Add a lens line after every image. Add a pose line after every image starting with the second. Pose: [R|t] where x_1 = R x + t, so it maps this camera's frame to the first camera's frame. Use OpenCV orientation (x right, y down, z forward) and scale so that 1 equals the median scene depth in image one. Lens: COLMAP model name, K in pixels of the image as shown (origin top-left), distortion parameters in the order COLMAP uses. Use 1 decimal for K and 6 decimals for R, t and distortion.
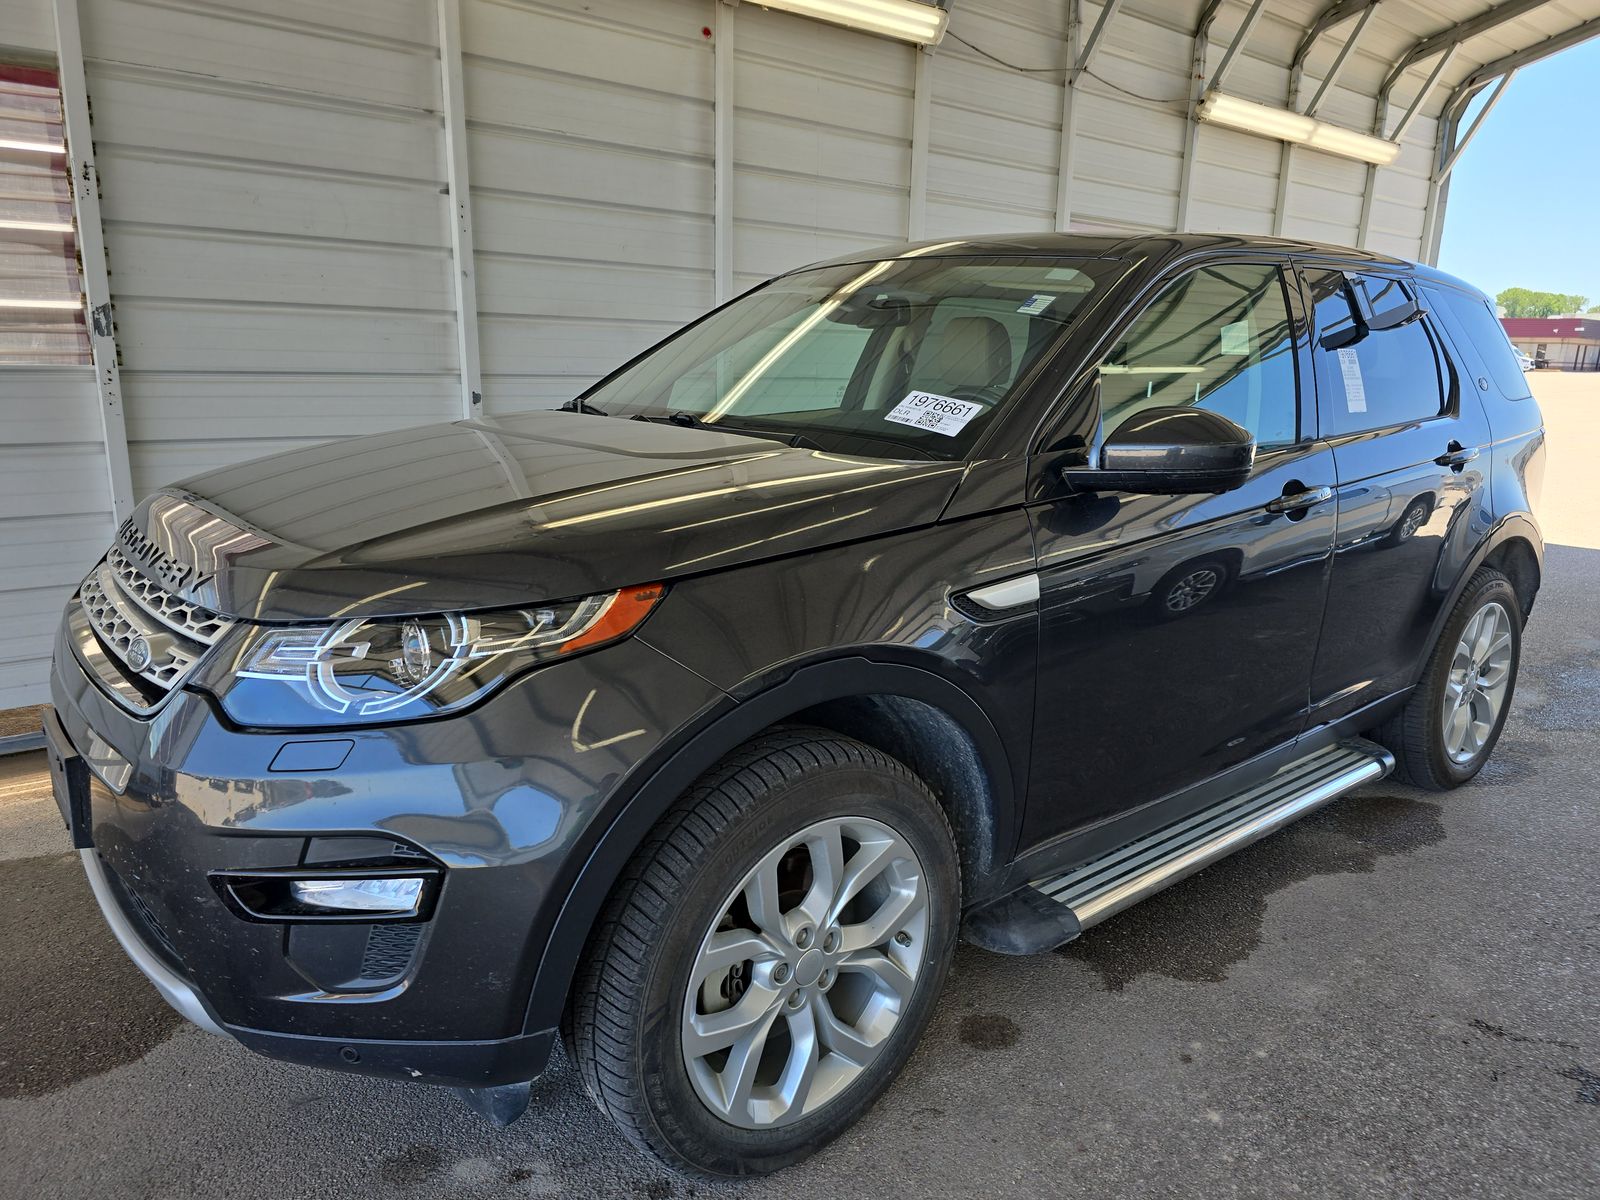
lens RADIAL K [[1067.4, 0, 806.9], [0, 1067.4, 594.0], [0, 0, 1]] dist [0.029855, -0.024333]
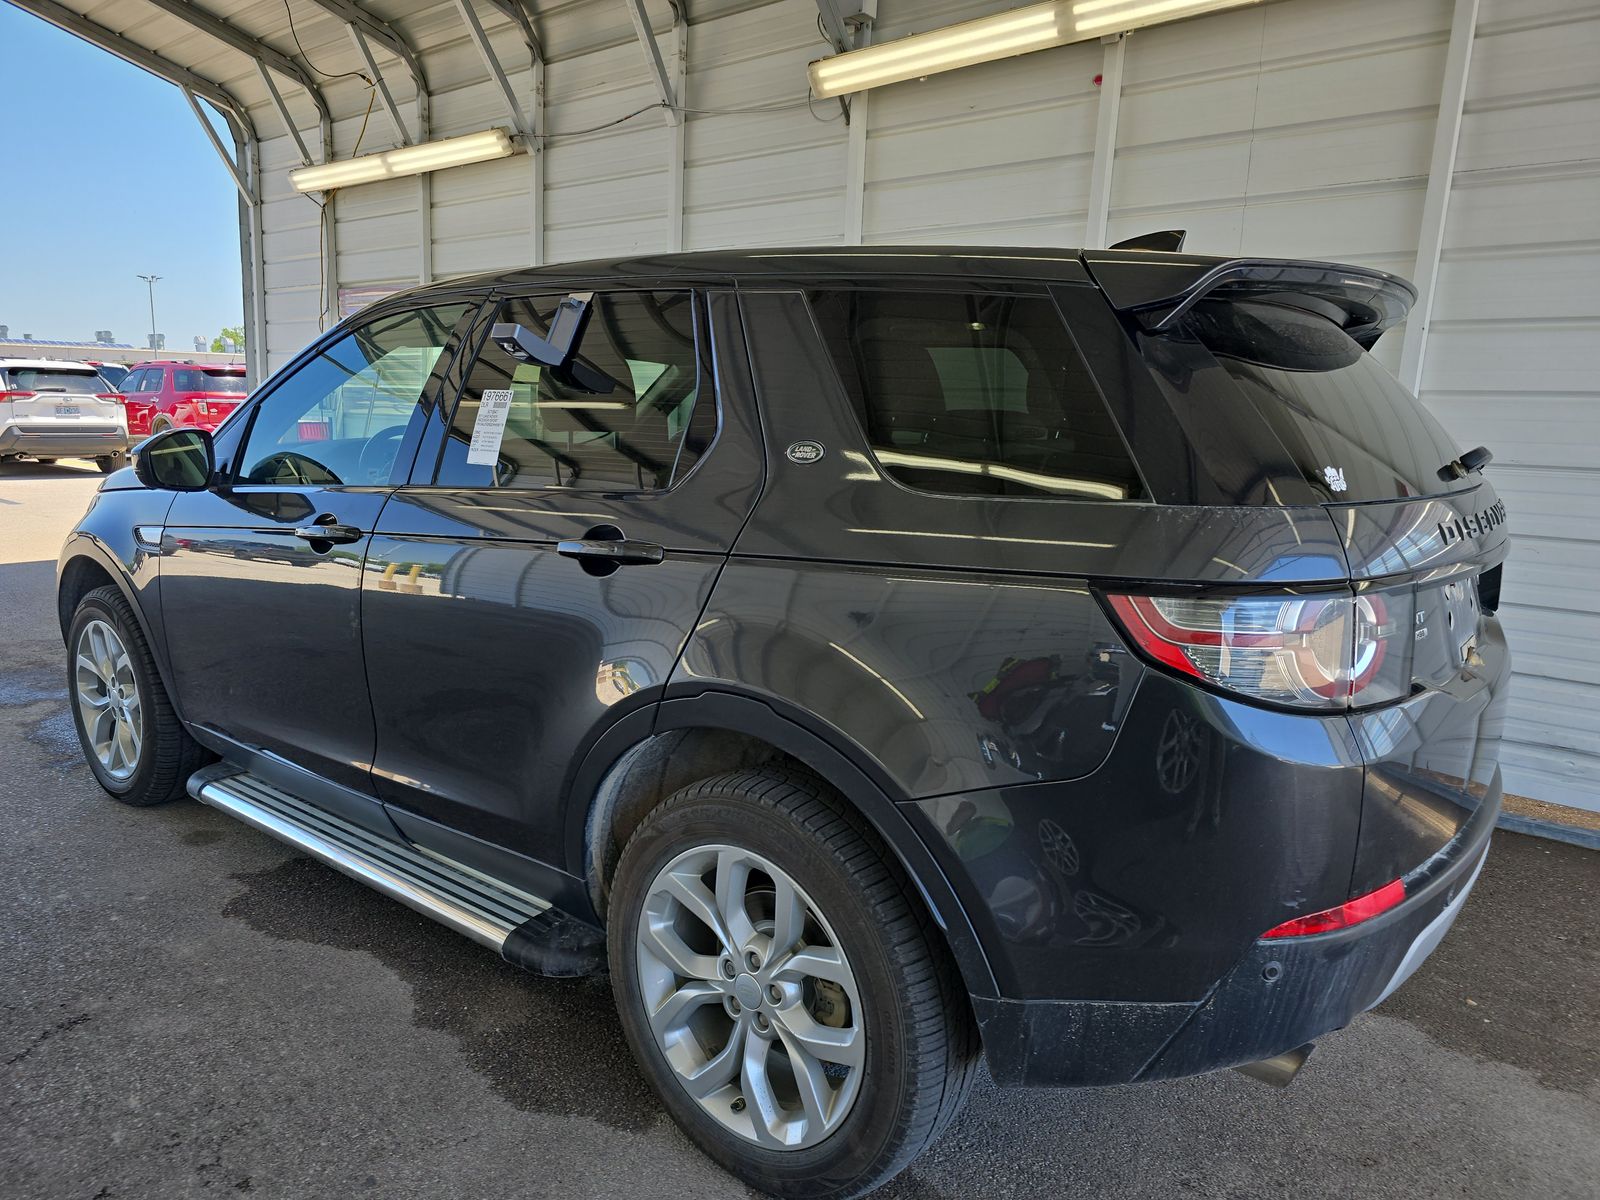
lens RADIAL K [[1062.5, 0, 807.0], [0, 1062.5, 614.1], [0, 0, 1]] dist [0.038581, -0.031796]
pose [[0.221929, 0.162383, -0.961447, 1.456698], [-0.235359, 0.965801, 0.108791, -0.217726], [0.946231, 0.202141, 0.252557, 1.122633]]
